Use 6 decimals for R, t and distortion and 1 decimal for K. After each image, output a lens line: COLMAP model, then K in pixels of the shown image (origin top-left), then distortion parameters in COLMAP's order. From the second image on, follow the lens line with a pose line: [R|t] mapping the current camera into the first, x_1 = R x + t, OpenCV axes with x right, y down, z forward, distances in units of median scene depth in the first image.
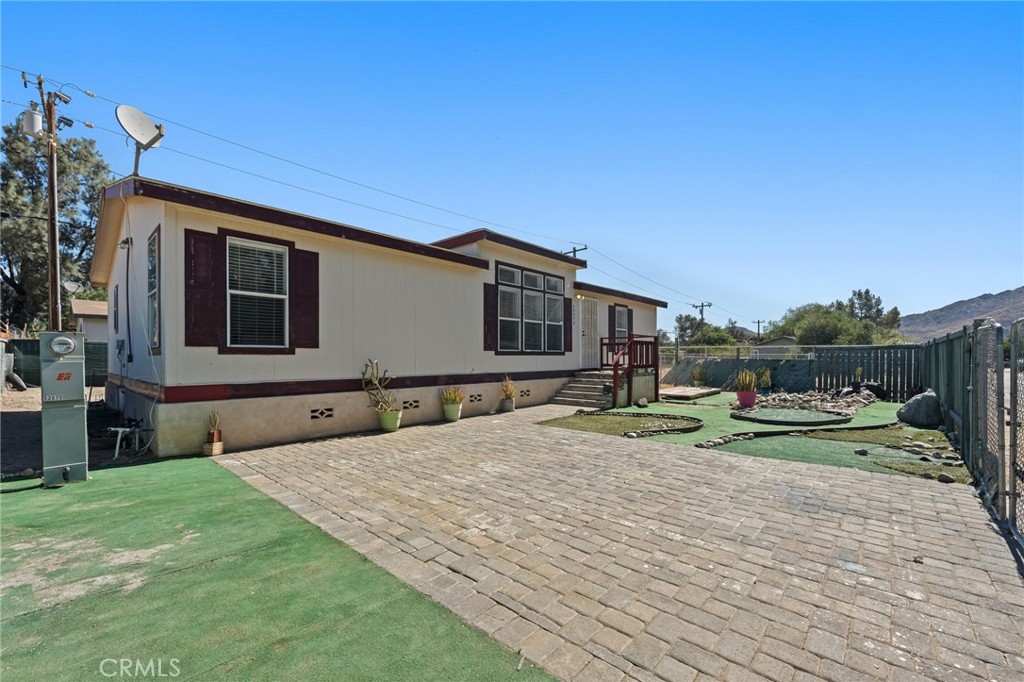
lens RADIAL K [[415.3, 0, 502.6], [0, 415.3, 357.2], [0, 0, 1]] dist [0.000393, -0.000354]
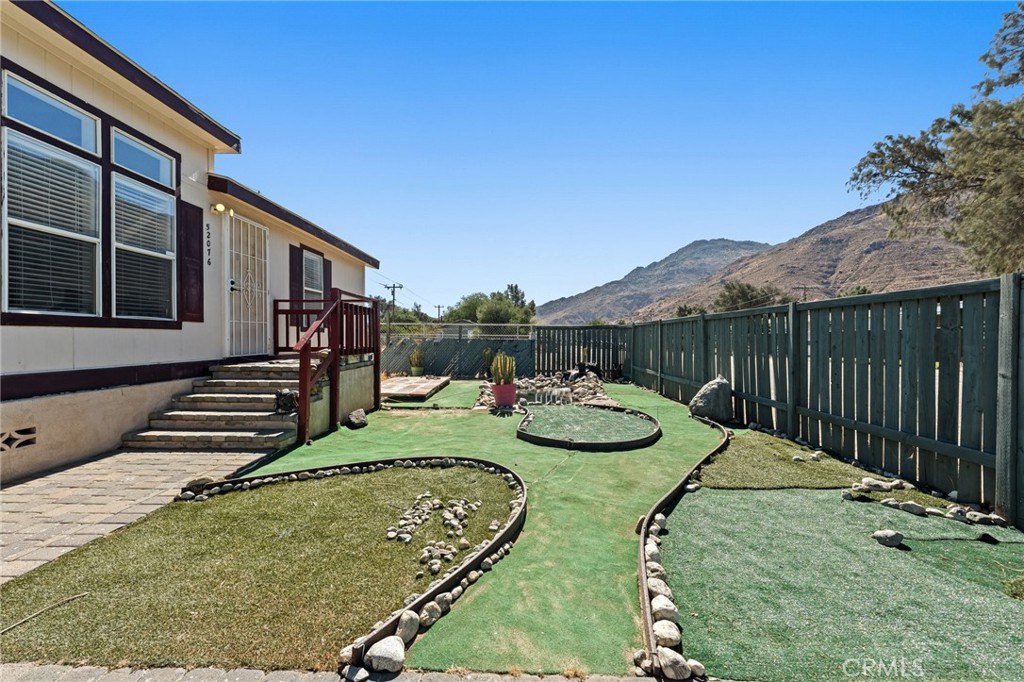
lens RADIAL K [[409.4, 0, 505.4], [0, 409.4, 342.3], [0, 0, 1]] dist [0.000725, -0.000895]
pose [[0.746540, -0.004305, 0.665326, 0.115593], [-0.002300, 0.999956, 0.009051, 0.004453], [-0.665336, -0.008287, 0.746498, 0.434865]]
